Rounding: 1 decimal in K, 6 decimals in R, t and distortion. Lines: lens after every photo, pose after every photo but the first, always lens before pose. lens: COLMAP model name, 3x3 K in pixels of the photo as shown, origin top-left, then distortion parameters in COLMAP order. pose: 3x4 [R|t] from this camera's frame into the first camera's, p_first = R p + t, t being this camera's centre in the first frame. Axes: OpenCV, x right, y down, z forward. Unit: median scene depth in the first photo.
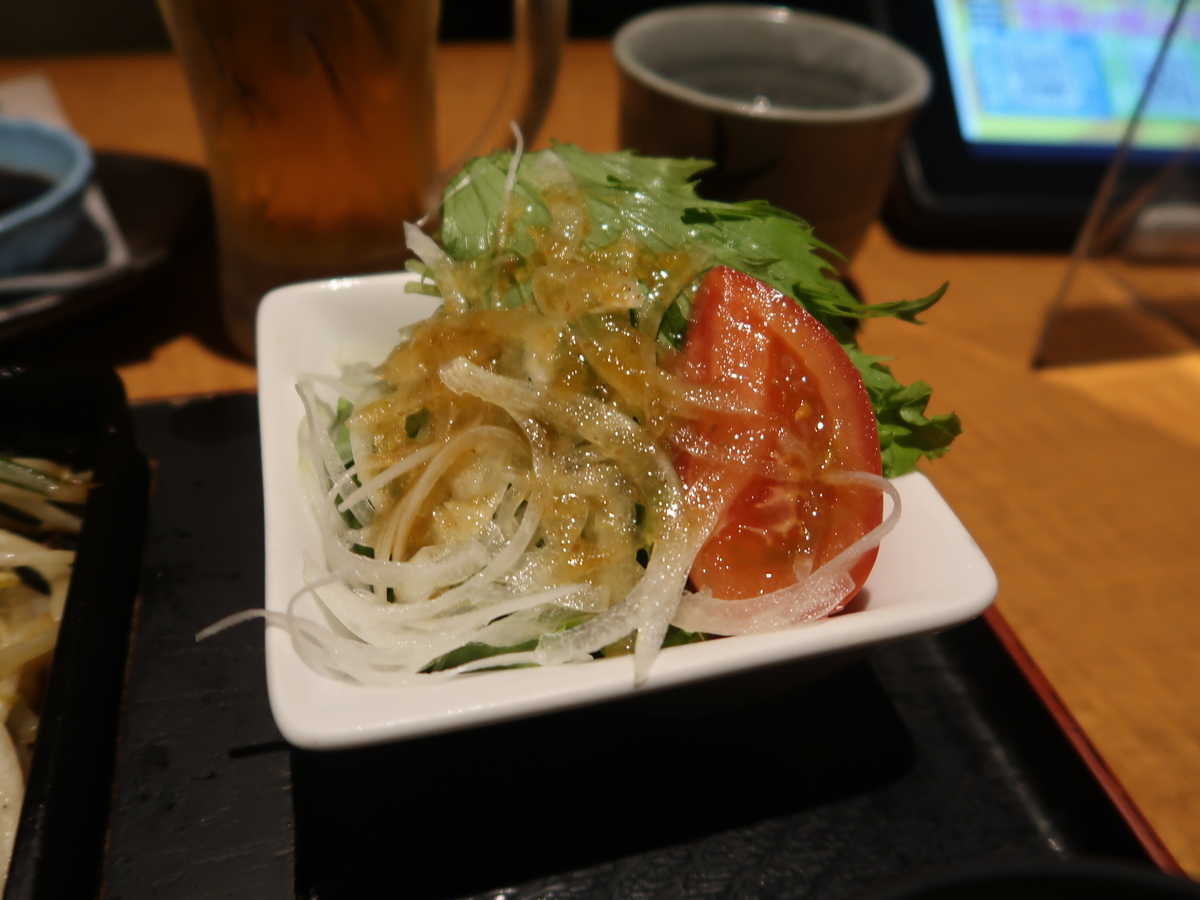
lens RADIAL K [[933.6, 0, 599.7], [0, 933.6, 444.8], [0, 0, 1]] dist [-0.013881, 0.002482]
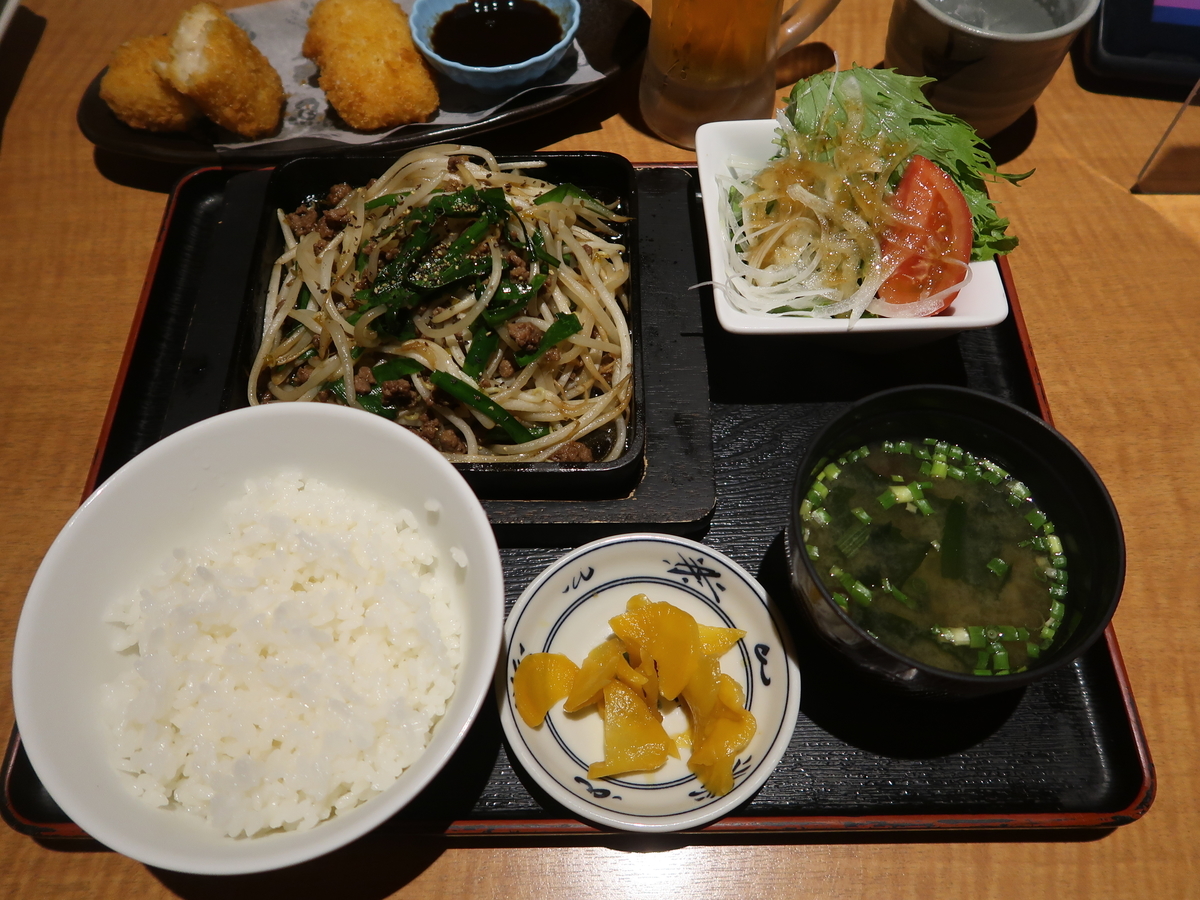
lens RADIAL K [[933.6, 0, 594.3], [0, 933.6, 446.7], [0, 0, 1]] dist [-0.013881, 0.002482]
pose [[0.967649, 0.173946, -0.182753, -0.103163], [-0.101558, 0.931610, 0.348982, -0.252905], [0.230958, -0.319132, 0.919137, -1.516771]]
